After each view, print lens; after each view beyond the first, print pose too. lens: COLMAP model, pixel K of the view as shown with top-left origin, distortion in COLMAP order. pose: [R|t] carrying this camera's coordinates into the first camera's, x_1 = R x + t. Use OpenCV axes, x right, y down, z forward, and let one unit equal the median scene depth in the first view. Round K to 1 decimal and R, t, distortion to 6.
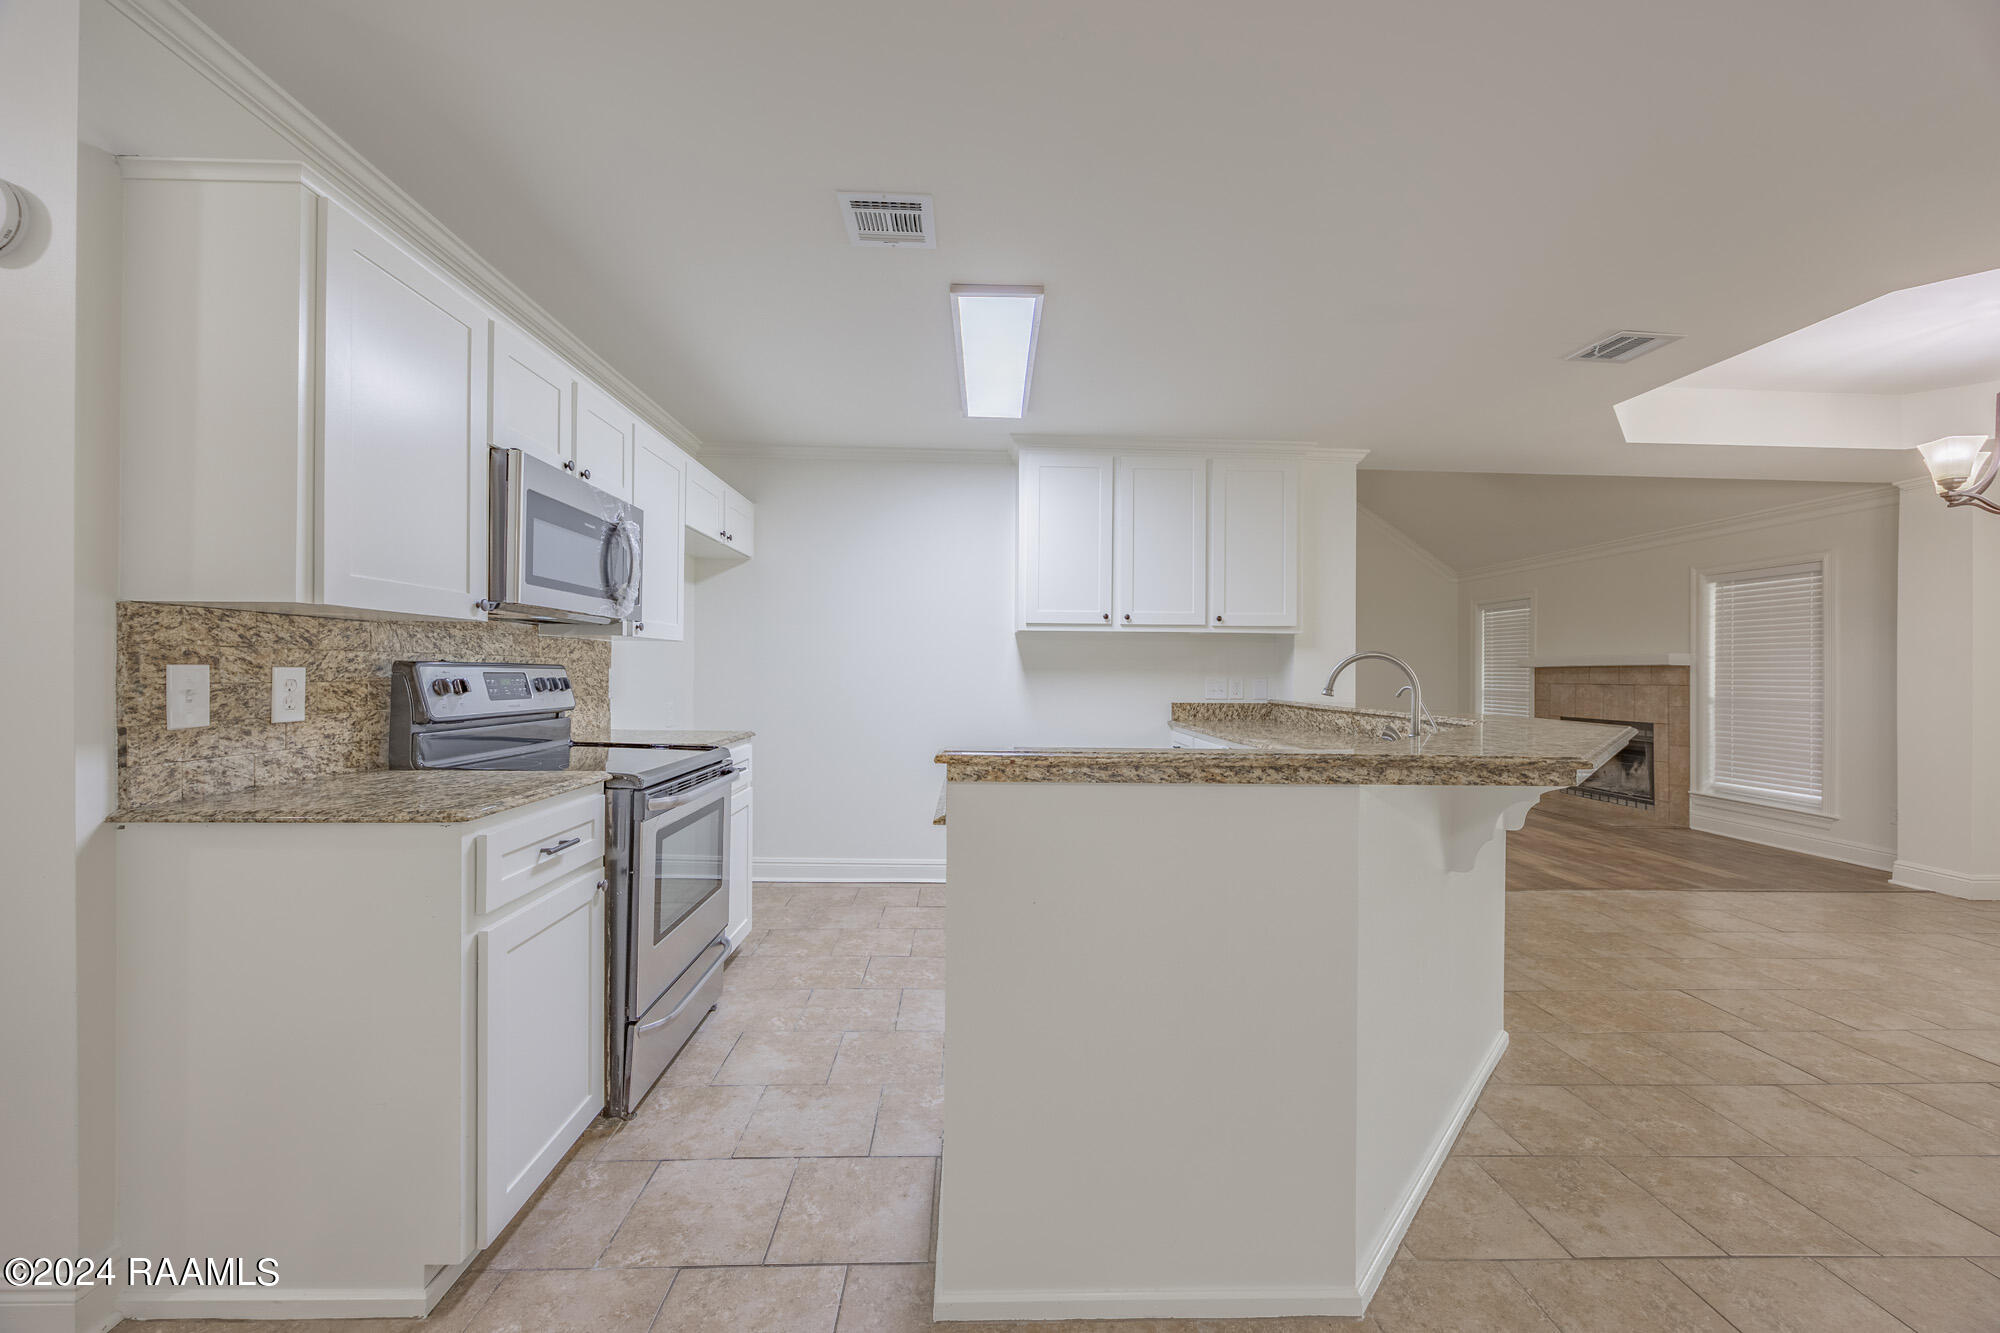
lens RADIAL K [[753.9, 0, 1003.9], [0, 753.9, 666.2], [0, 0, 1]] dist [-0.001025, -0.000181]
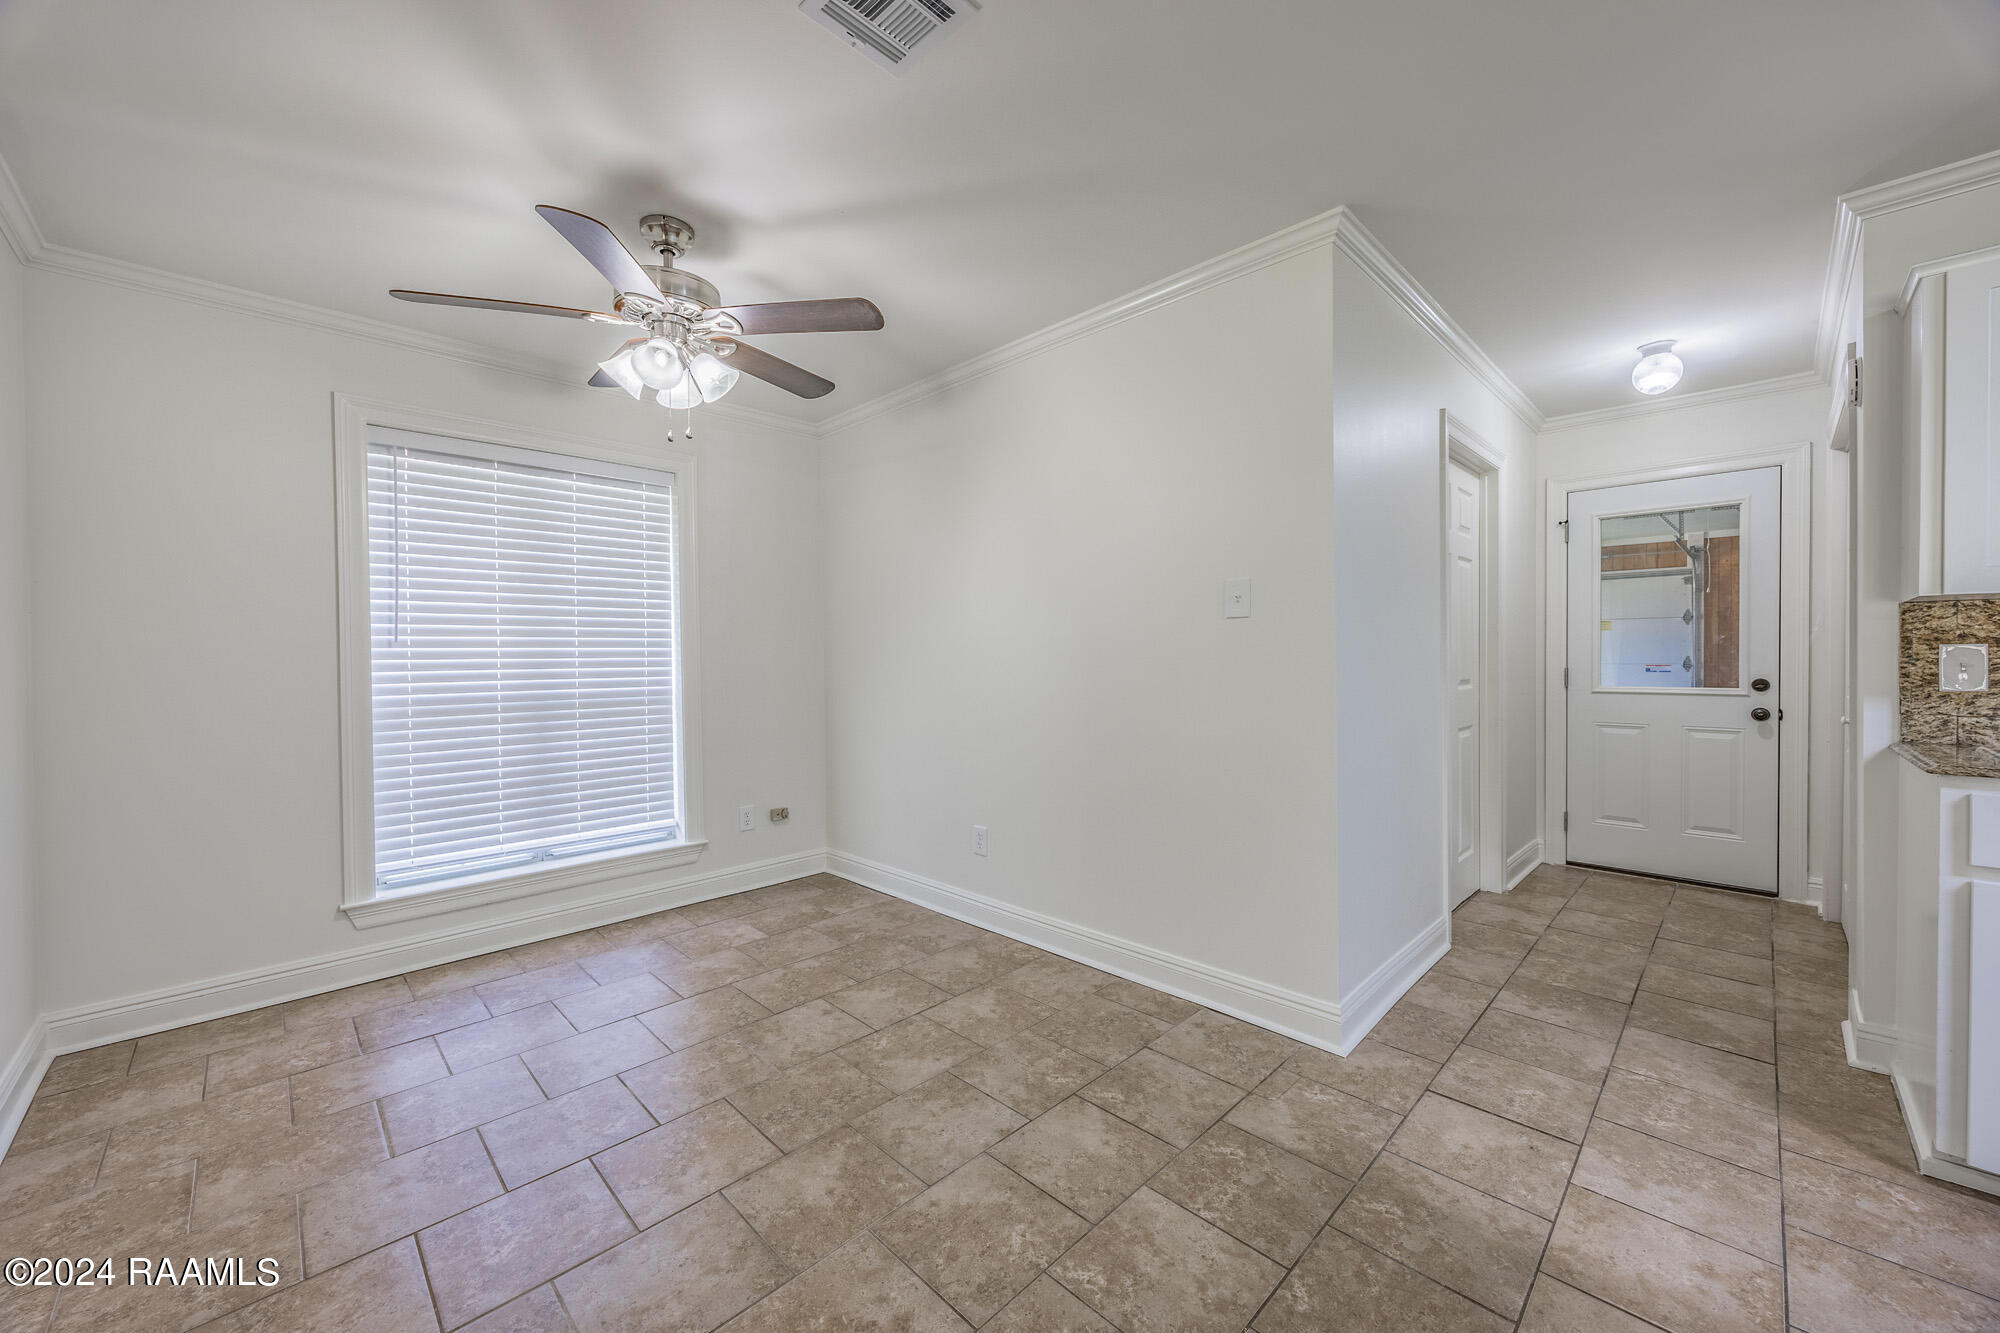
lens RADIAL K [[753.9, 0, 1017.7], [0, 753.9, 666.2], [0, 0, 1]] dist [-0.001025, -0.000181]
pose [[-0.730451, 0.003621, -0.682955, 1.057814], [0.003029, 0.999993, 0.002062, 0.029548], [0.682958, -0.000562, -0.730458, 0.831652]]
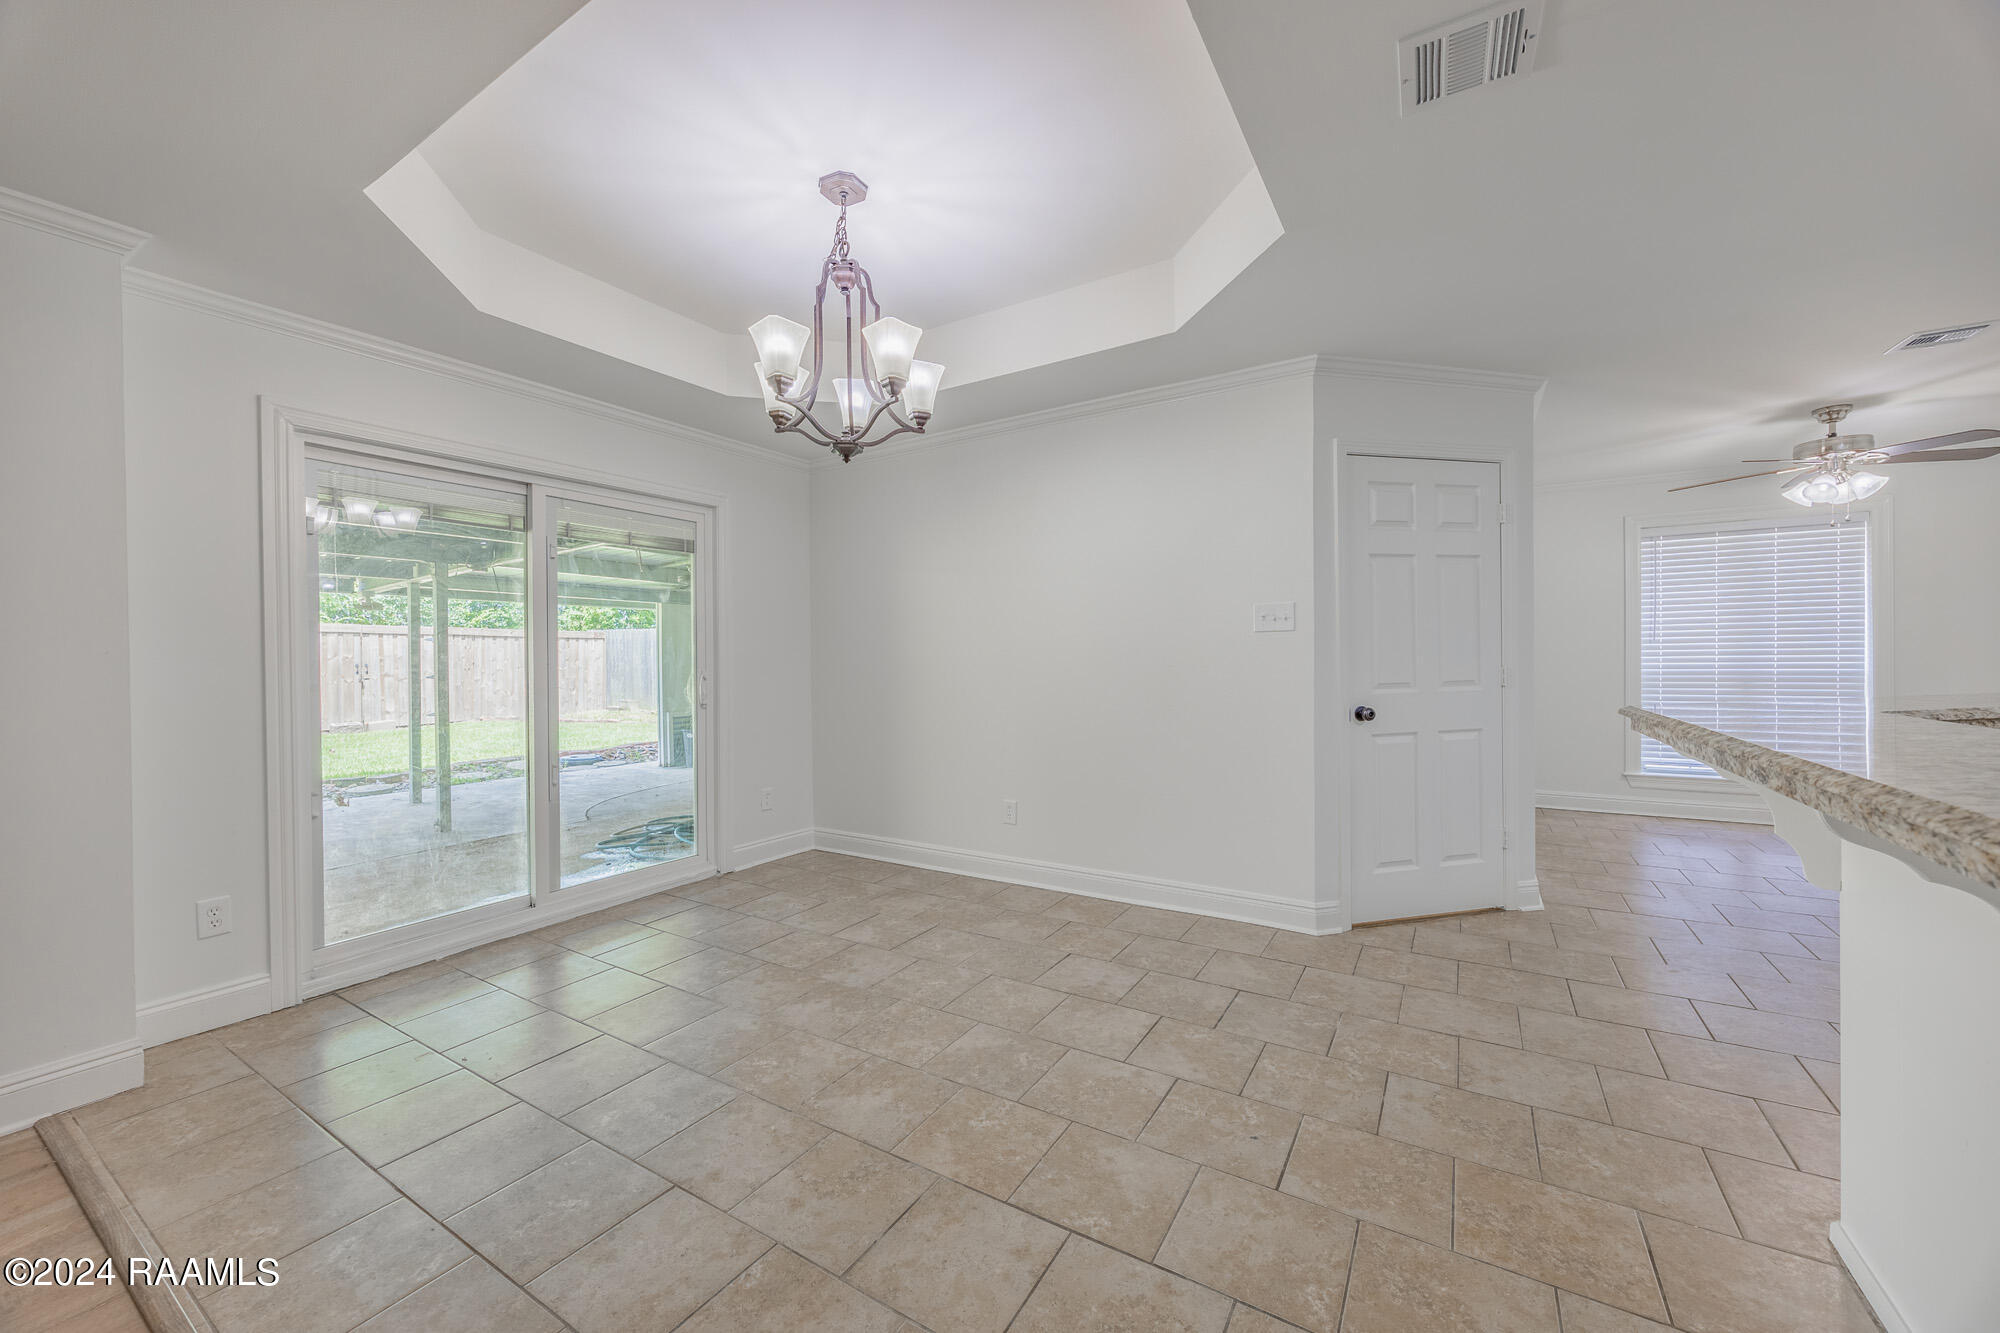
lens RADIAL K [[753.9, 0, 999.8], [0, 753.9, 670.1], [0, 0, 1]] dist [-0.001025, -0.000181]
pose [[-0.828243, -0.010487, 0.560271, 1.480639], [-0.001071, 0.999853, 0.017132, 0.050439], [-0.560368, 0.013589, -0.828132, 3.114624]]
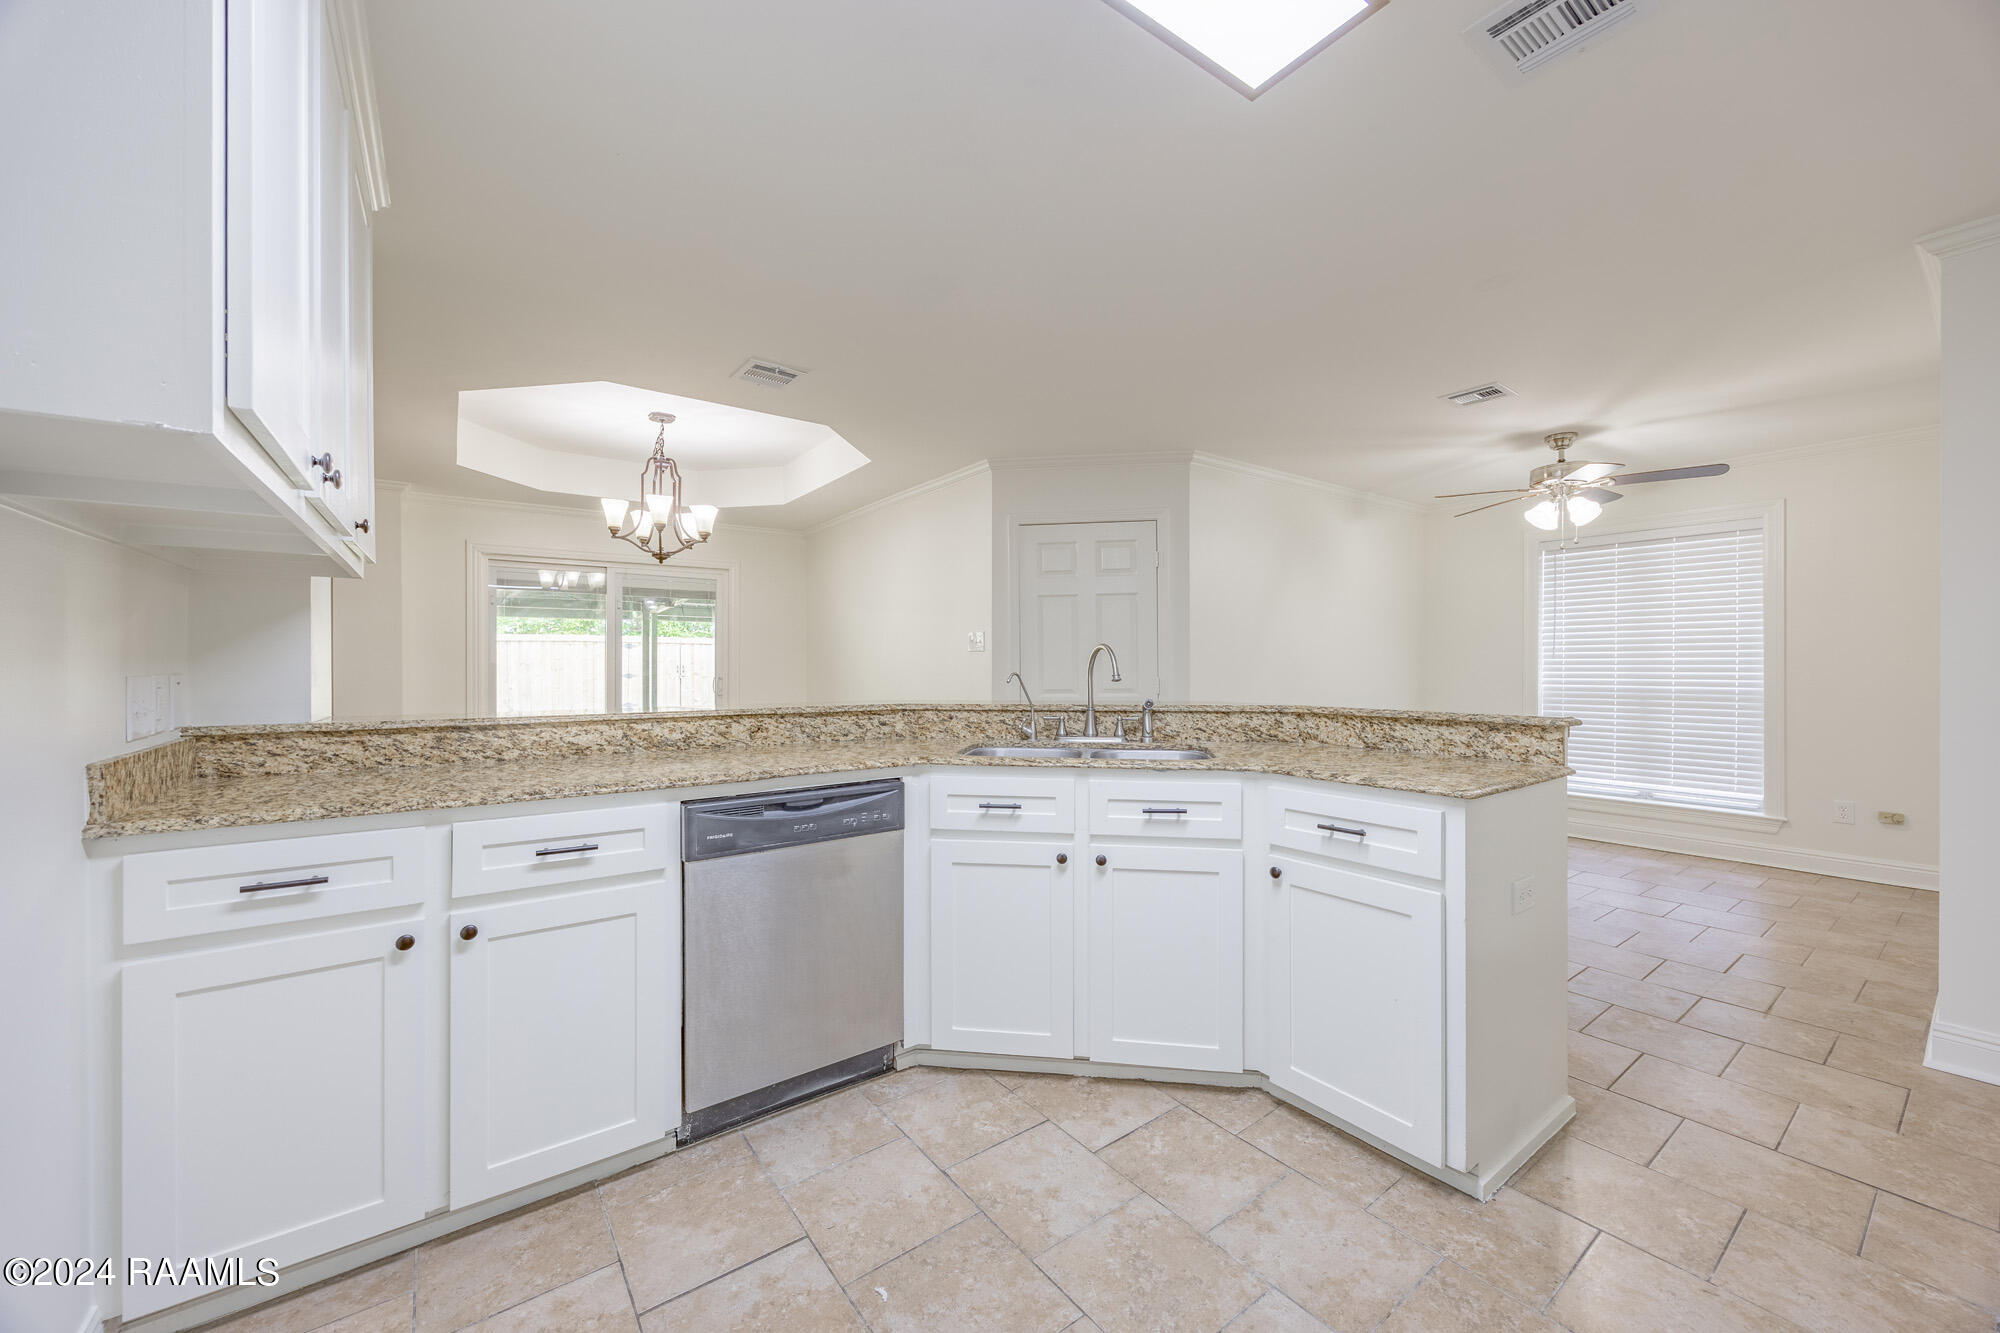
lens RADIAL K [[753.9, 0, 993.0], [0, 753.9, 659.7], [0, 0, 1]] dist [-0.001025, -0.000181]
pose [[-0.553507, -0.003849, 0.832836, -0.585462], [-0.008260, 0.999966, -0.000868, 0.009751], [-0.832804, -0.007360, -0.553519, 2.515316]]
